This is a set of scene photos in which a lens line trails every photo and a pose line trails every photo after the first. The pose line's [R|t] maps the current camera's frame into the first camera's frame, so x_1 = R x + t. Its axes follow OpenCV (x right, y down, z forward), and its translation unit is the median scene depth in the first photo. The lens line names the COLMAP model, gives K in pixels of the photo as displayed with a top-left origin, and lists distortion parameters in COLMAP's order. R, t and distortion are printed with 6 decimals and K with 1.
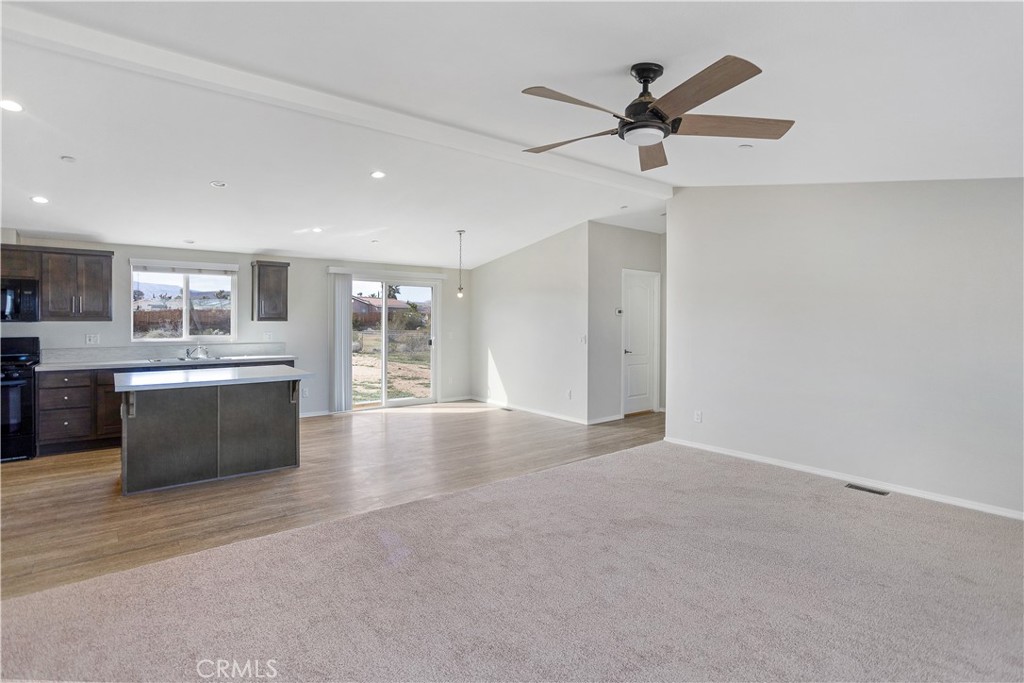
lens RADIAL K [[514.7, 0, 500.5], [0, 514.7, 326.2], [0, 0, 1]] dist [-0.024712, 0.012357]
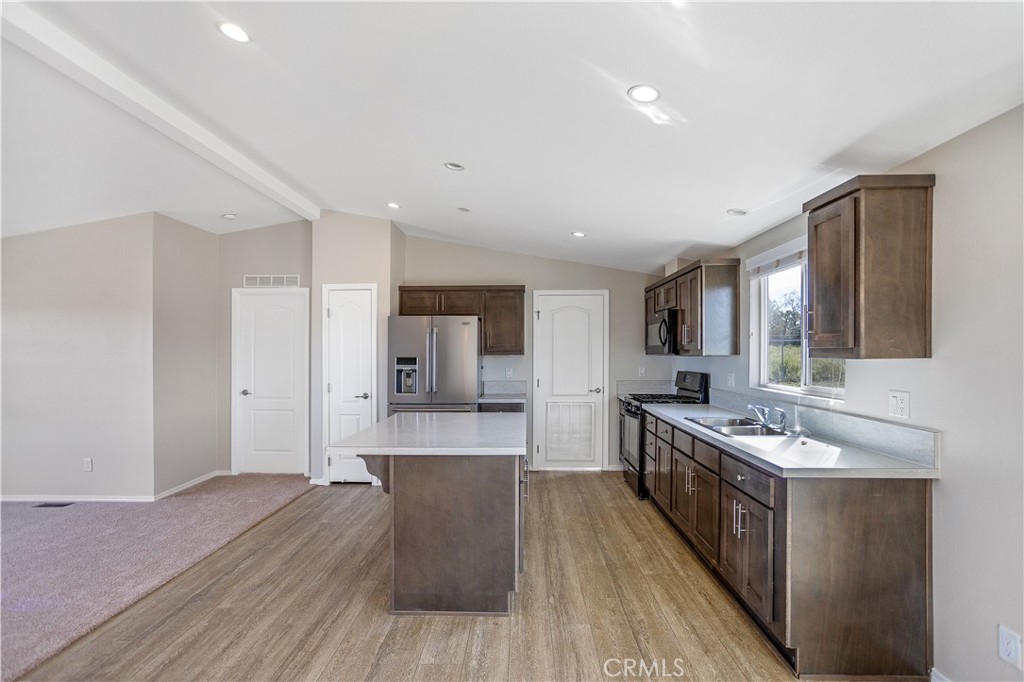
lens RADIAL K [[506.0, 0, 526.1], [0, 506.0, 354.9], [0, 0, 1]] dist [-0.029814, 0.015556]
pose [[-0.629498, 0.001853, -0.777000, -0.050442], [-0.014518, 0.999795, 0.014147, -0.016663], [0.776867, 0.020186, -0.629342, 1.240909]]
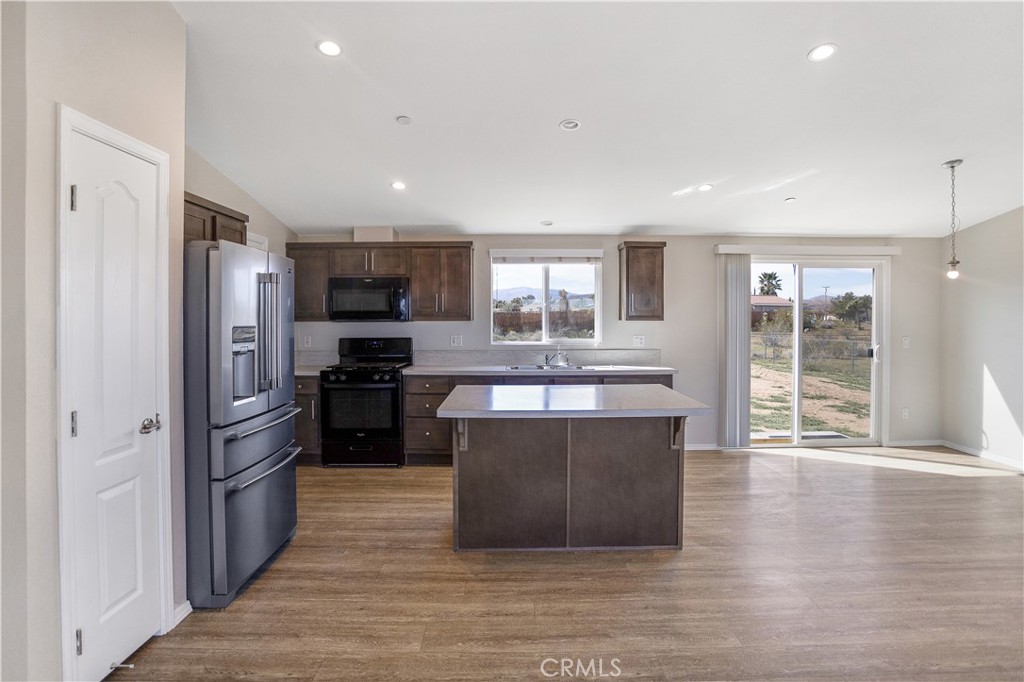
lens RADIAL K [[535.7, 0, 510.3], [0, 535.7, 323.5], [0, 0, 1]] dist [-0.048024, 0.003546]
pose [[0.787341, 0.000308, -0.616518, -0.133047], [-0.004827, 0.999972, -0.005665, -0.000556], [0.616499, 0.007436, 0.787321, 0.298922]]
